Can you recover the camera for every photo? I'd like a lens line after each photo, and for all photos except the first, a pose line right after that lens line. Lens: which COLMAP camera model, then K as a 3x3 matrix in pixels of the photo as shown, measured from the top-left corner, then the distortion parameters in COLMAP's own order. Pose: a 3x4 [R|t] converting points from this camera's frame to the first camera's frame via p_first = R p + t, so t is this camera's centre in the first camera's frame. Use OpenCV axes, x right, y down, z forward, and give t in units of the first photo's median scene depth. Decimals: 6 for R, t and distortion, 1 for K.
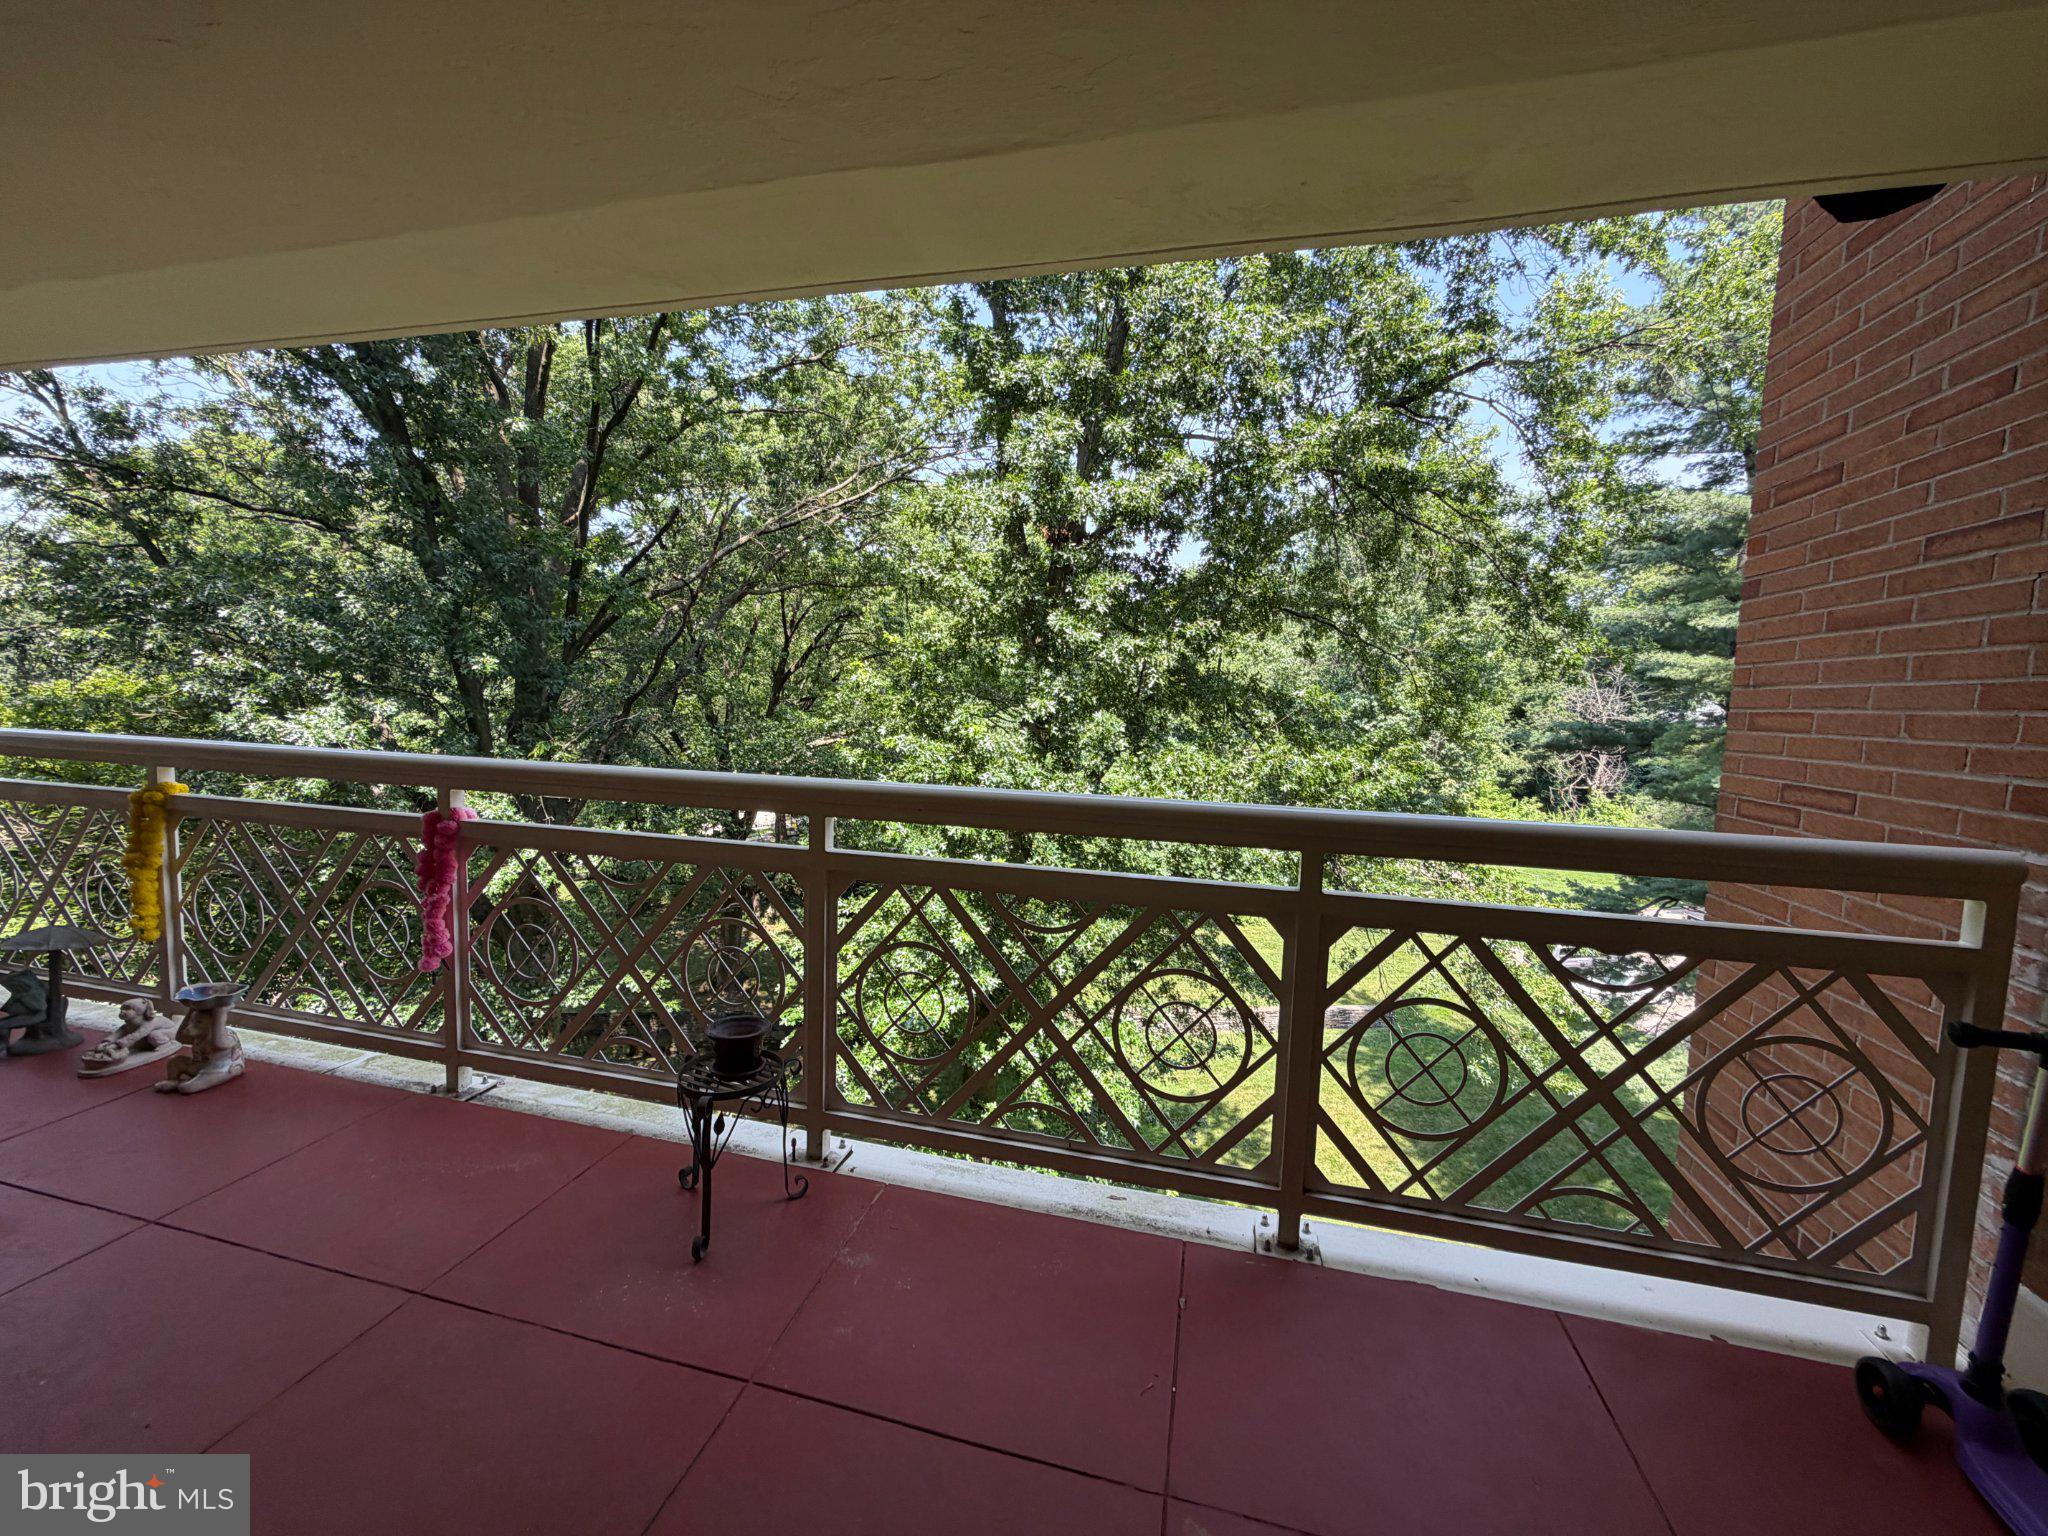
lens RADIAL K [[813.9, 0, 1023.0], [0, 813.9, 768.3], [0, 0, 1]] dist [-0.000654, 0.000355]
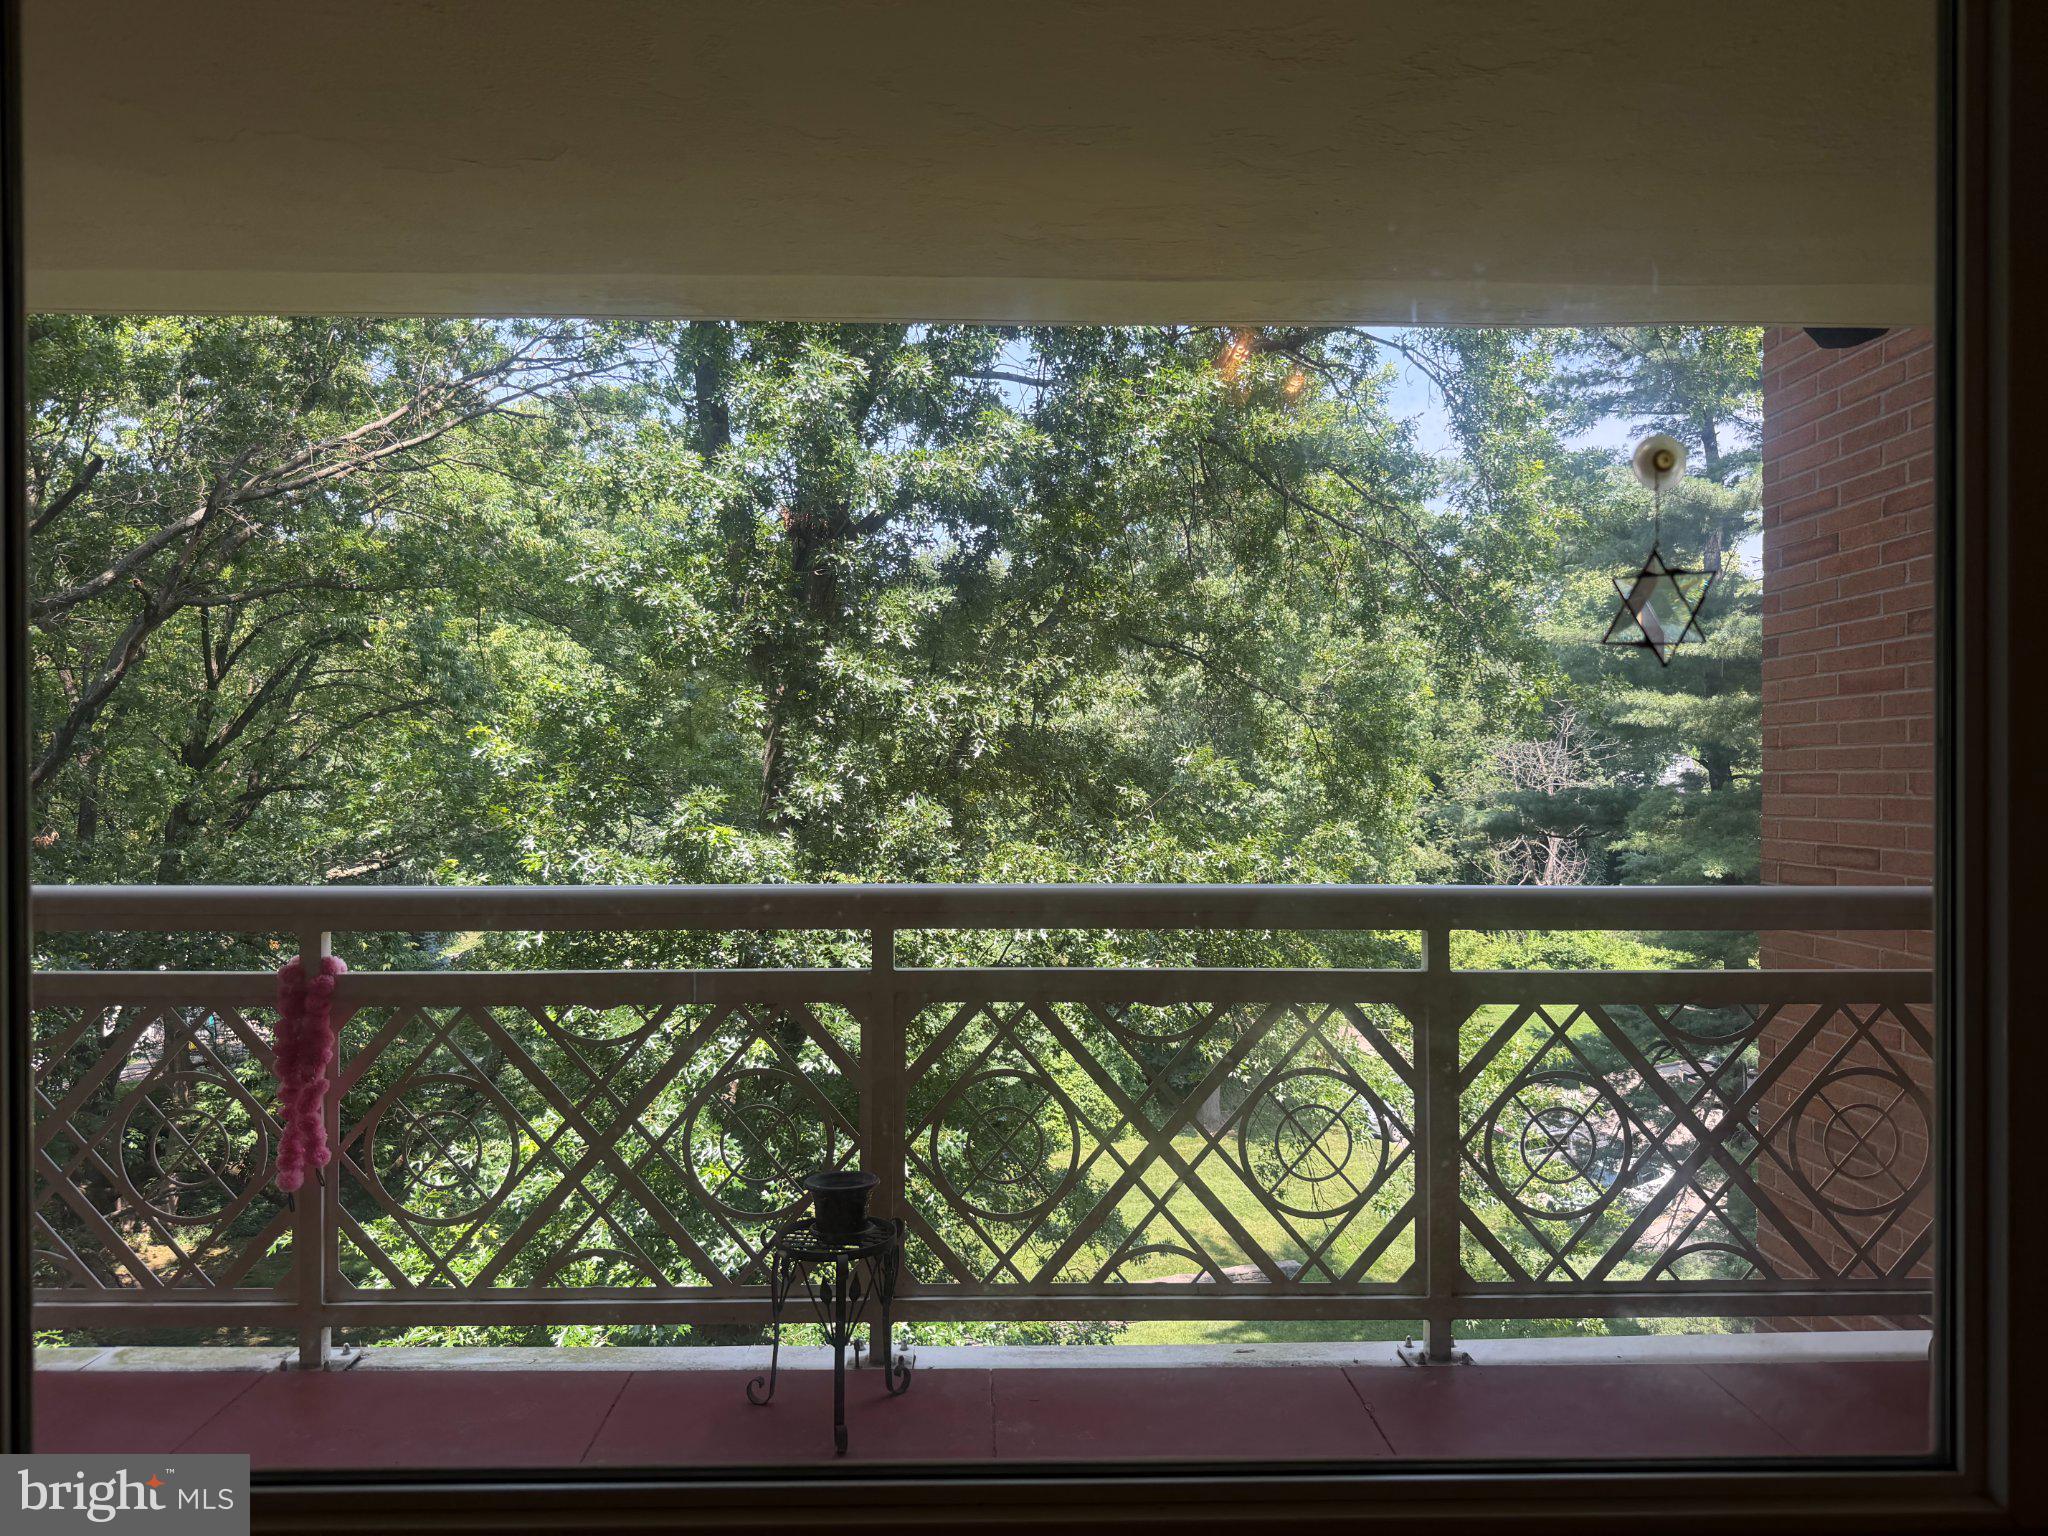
lens RADIAL K [[1431.1, 0, 1020.8], [0, 1431.1, 771.2], [0, 0, 1]] dist [0.010727, -0.012015]
pose [[0.963740, -0.028096, 0.265359, -0.097549], [0.051510, 0.995326, -0.081692, 0.004420], [-0.261823, 0.092399, 0.960683, -0.091141]]
